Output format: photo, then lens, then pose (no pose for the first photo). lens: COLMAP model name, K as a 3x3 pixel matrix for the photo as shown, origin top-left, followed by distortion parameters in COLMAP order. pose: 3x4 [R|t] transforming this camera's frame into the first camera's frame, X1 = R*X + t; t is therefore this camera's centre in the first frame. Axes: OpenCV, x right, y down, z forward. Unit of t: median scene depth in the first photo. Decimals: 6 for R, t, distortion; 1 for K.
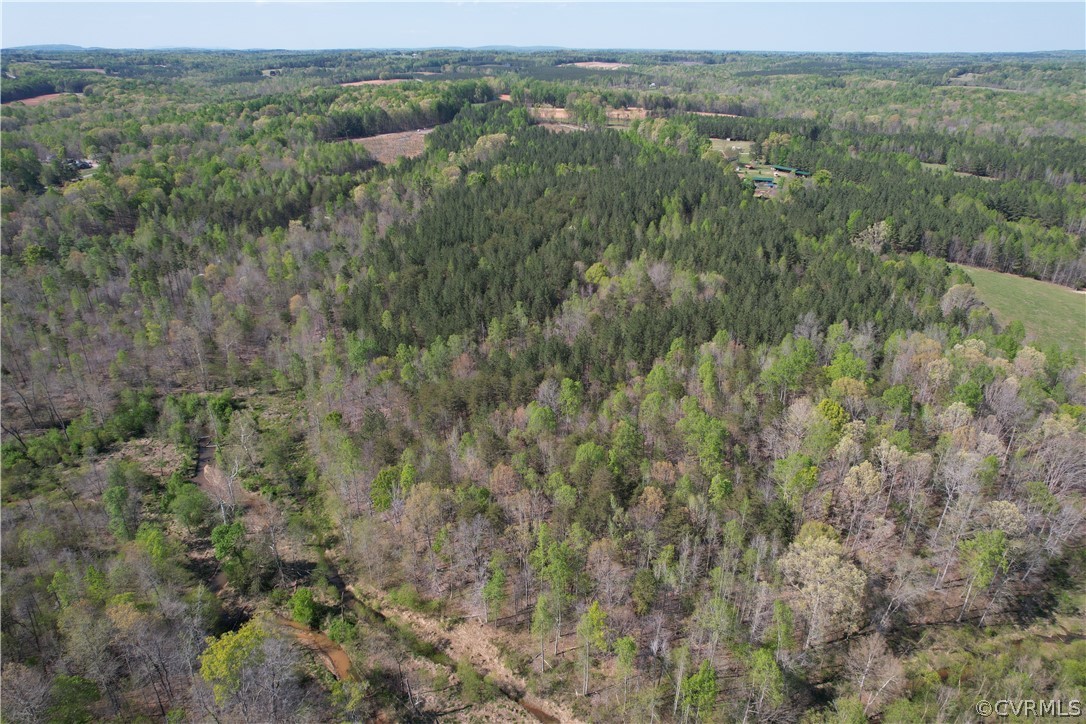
lens RADIAL K [[695.3, 0, 543.0], [0, 695.3, 362.0], [0, 0, 1]] dist [-0.077945, 0.075772]
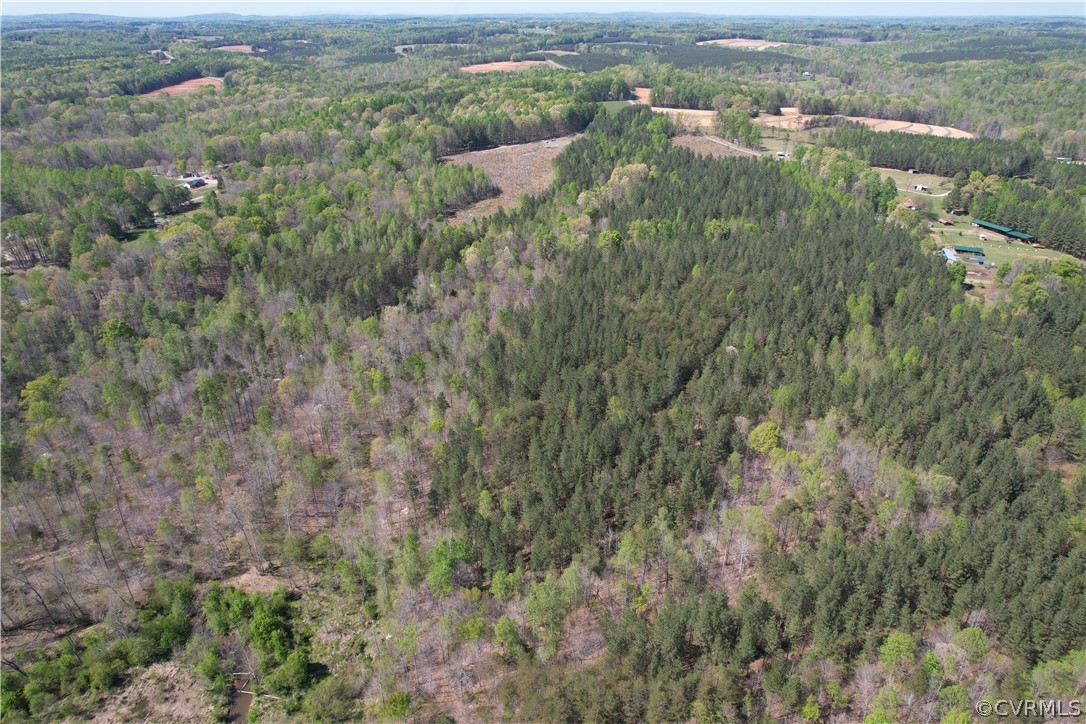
lens RADIAL K [[695.3, 0, 543.0], [0, 695.3, 362.0], [0, 0, 1]] dist [-0.077945, 0.075772]
pose [[0.984395, 0.077812, -0.157834, -0.037045], [-0.071011, 0.996306, 0.048291, -0.177697], [0.161008, -0.036329, 0.986284, 0.179317]]
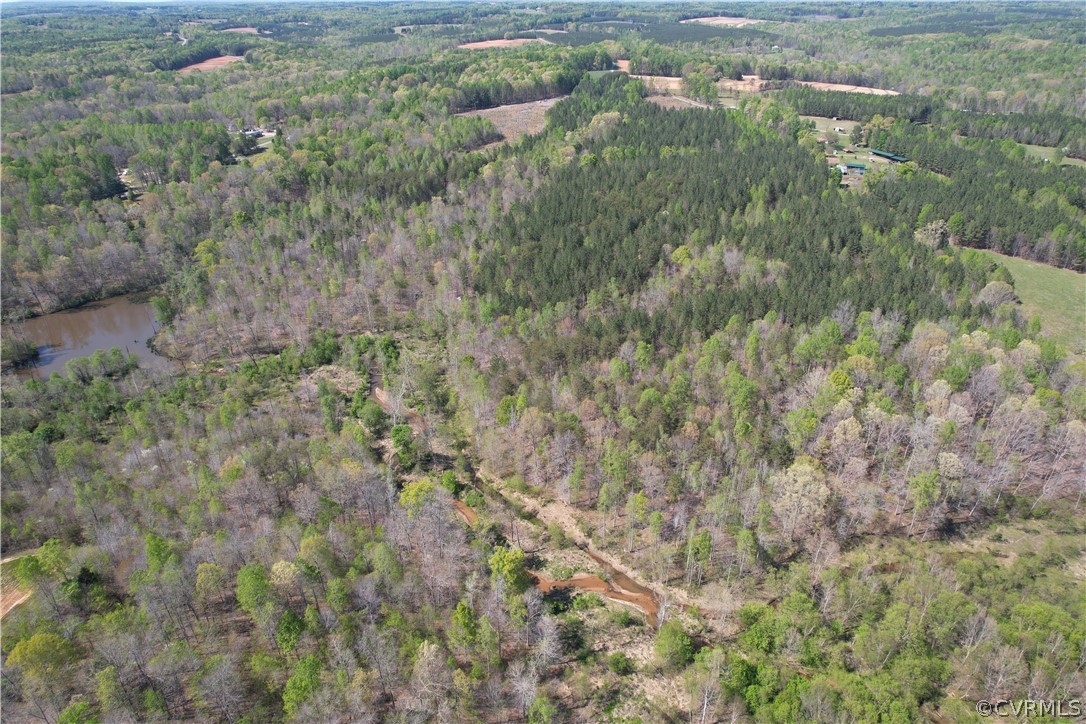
lens RADIAL K [[695.3, 0, 543.0], [0, 695.3, 362.0], [0, 0, 1]] dist [-0.077945, 0.075772]
pose [[0.986660, 0.067461, -0.148160, 0.024376], [-0.057660, 0.995915, 0.069486, -0.009804], [0.152243, -0.060016, 0.986519, -0.178723]]
